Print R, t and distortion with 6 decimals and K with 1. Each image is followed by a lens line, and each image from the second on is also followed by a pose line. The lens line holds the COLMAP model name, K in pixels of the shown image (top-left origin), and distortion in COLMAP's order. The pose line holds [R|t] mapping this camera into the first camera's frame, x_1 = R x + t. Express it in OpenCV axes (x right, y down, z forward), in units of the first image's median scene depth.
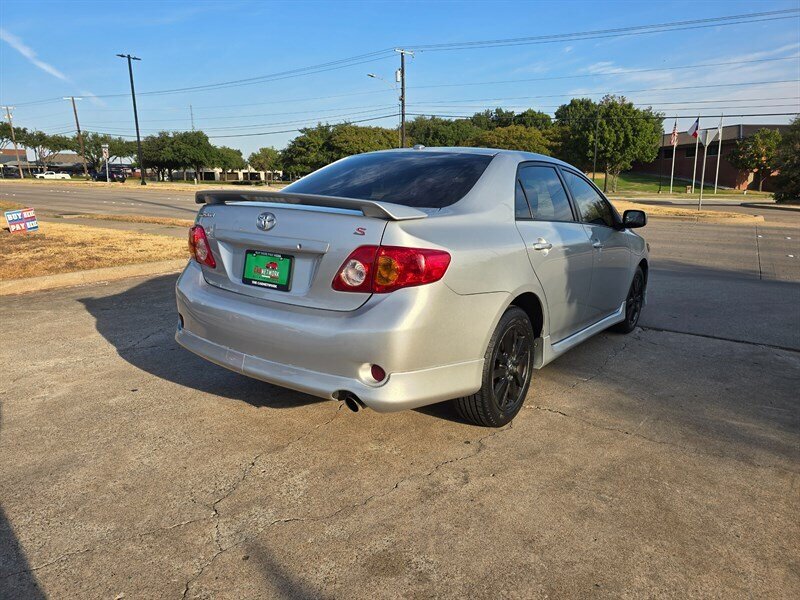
lens RADIAL K [[536.9, 0, 395.7], [0, 536.9, 300.6], [0, 0, 1]] dist [0.063800, -0.053963]
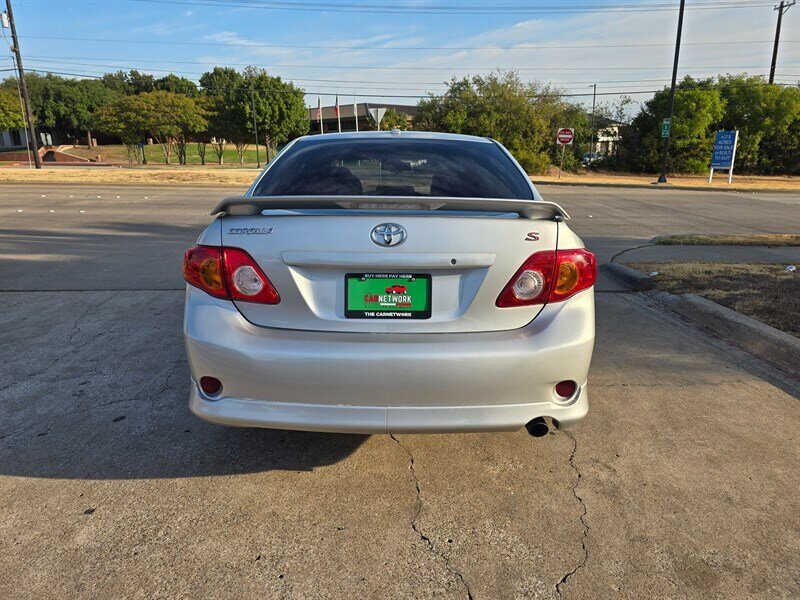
lens RADIAL K [[540.2, 0, 398.6], [0, 540.2, 296.2], [0, 0, 1]] dist [0.053383, -0.049575]
pose [[0.814478, -0.157122, 0.558514, -0.057057], [0.133491, 0.987556, 0.083152, -0.010254], [-0.564629, 0.006832, 0.825317, 0.029334]]
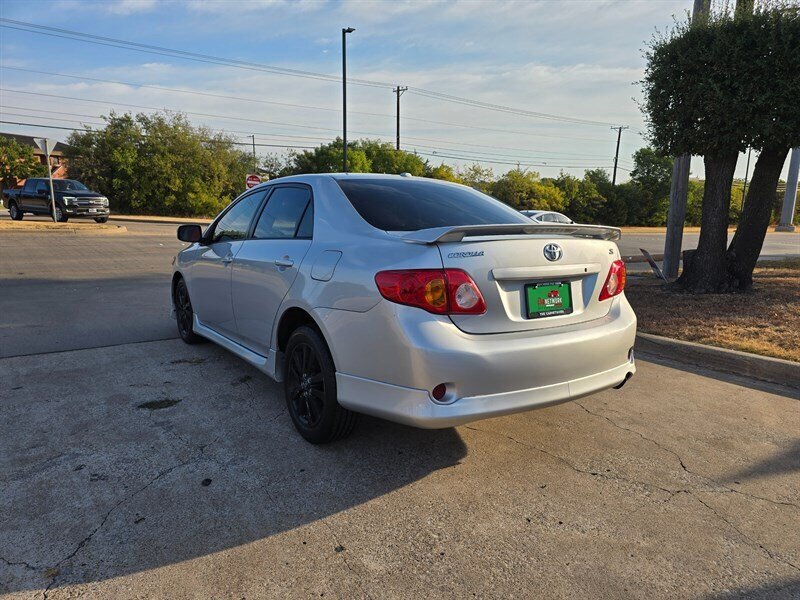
lens RADIAL K [[539.5, 0, 402.2], [0, 539.5, 301.8], [0, 0, 1]] dist [0.055360, -0.051625]
pose [[0.328591, -0.168280, 0.929360, -0.111483], [0.180376, 0.977068, 0.113144, -0.018896], [-0.927088, 0.130457, 0.351410, 0.076878]]
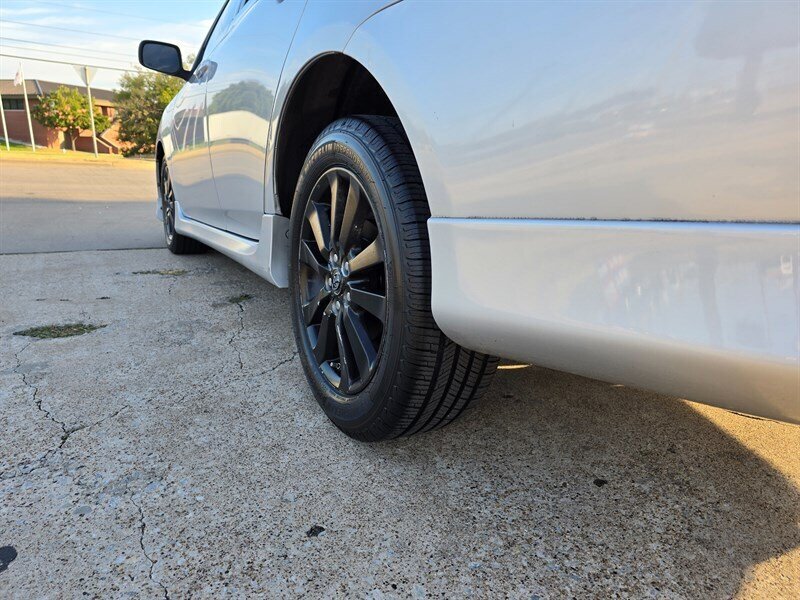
lens RADIAL K [[540.2, 0, 398.6], [0, 540.2, 296.2], [0, 0, 1]] dist [0.053383, -0.049575]
pose [[0.422398, -0.213623, 0.880877, -0.058586], [0.165348, 0.973684, 0.156842, -0.000083], [-0.891201, 0.079401, 0.446605, 0.109912]]
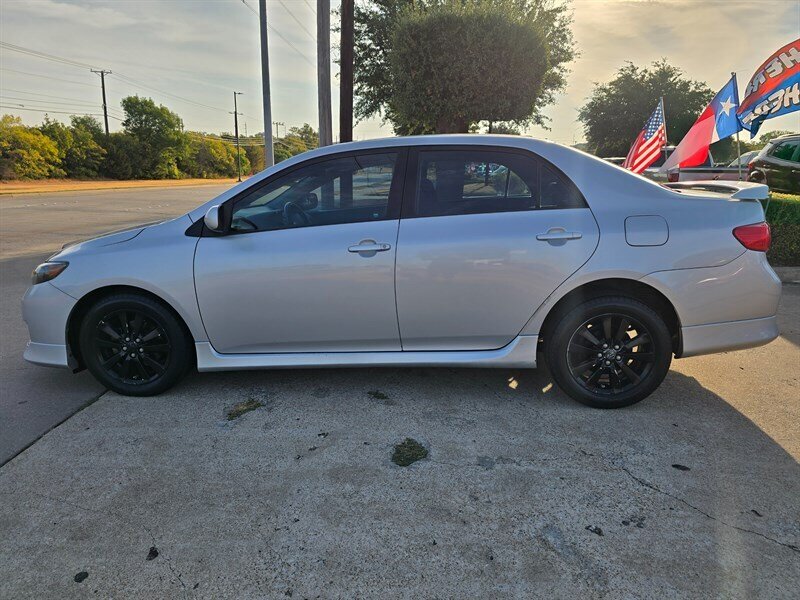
lens RADIAL K [[536.9, 0, 395.7], [0, 536.9, 300.6], [0, 0, 1]] dist [0.063800, -0.053963]
pose [[-0.520111, -0.221028, 0.825004, -0.086764], [0.166670, 0.921099, 0.351848, -0.046695], [-0.837679, 0.320504, -0.442235, 0.204231]]
